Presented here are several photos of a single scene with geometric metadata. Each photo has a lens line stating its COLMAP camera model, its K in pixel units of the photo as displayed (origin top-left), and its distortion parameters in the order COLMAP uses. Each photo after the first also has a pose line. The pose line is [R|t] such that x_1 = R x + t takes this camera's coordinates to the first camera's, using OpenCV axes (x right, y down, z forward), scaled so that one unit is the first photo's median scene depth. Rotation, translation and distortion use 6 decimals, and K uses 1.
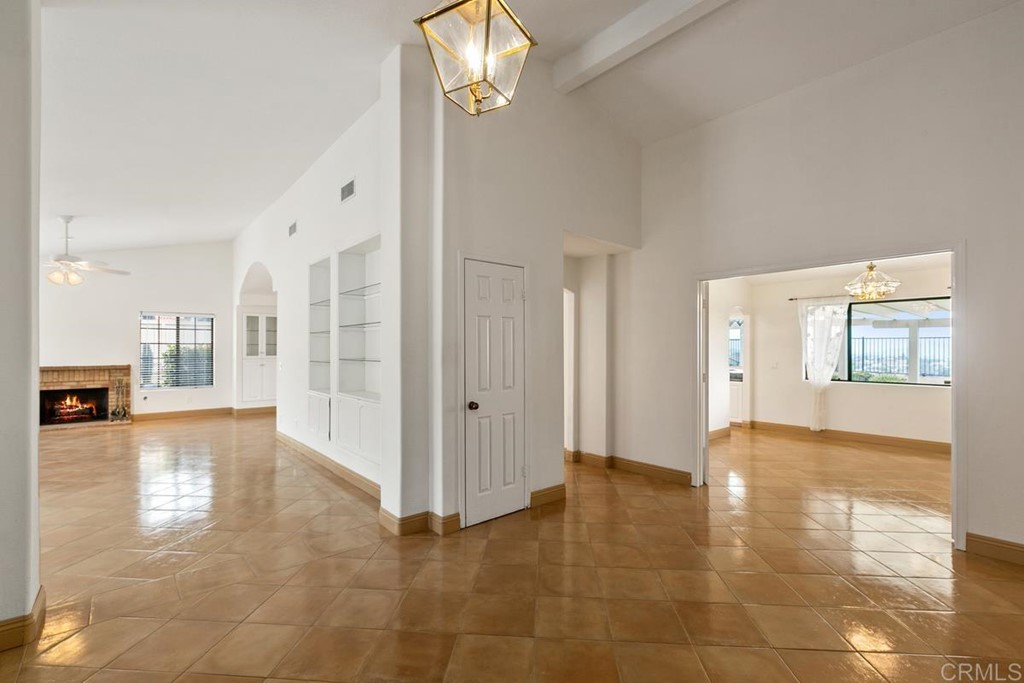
lens RADIAL K [[459.7, 0, 511.5], [0, 459.7, 339.8], [0, 0, 1]] dist [0.003743, 0.000027]
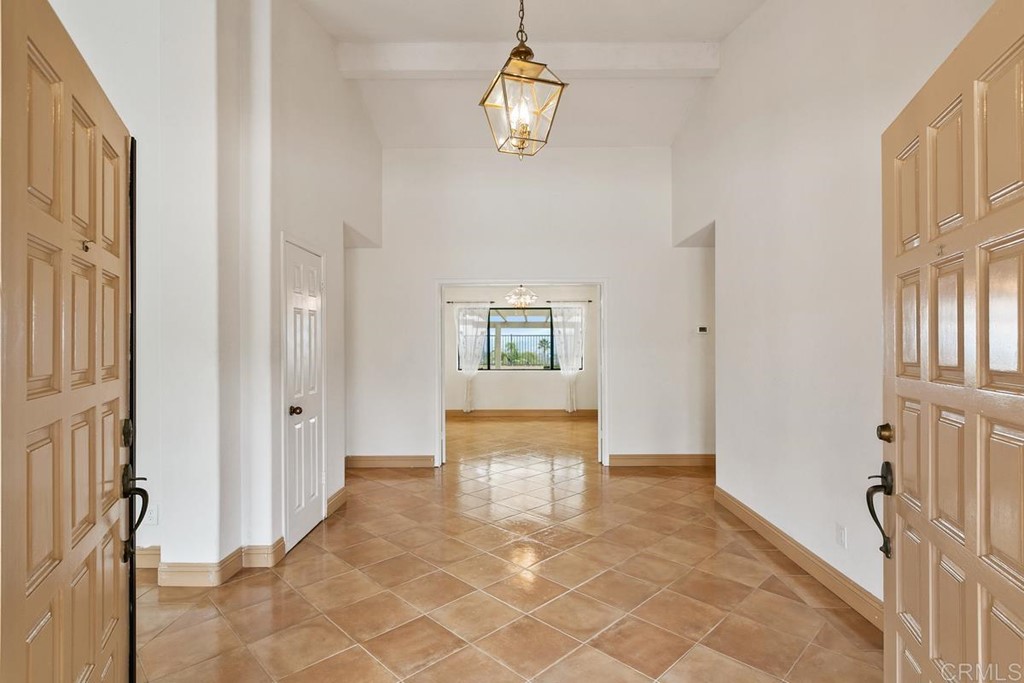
lens RADIAL K [[504.5, 0, 512.6], [0, 504.5, 340.1], [0, 0, 1]] dist [-0.002129, -0.000031]
pose [[0.667818, -0.004831, 0.744309, -0.568847], [0.003247, 0.999988, 0.003577, 0.009056], [-0.744318, 0.000028, 0.667826, 0.060805]]
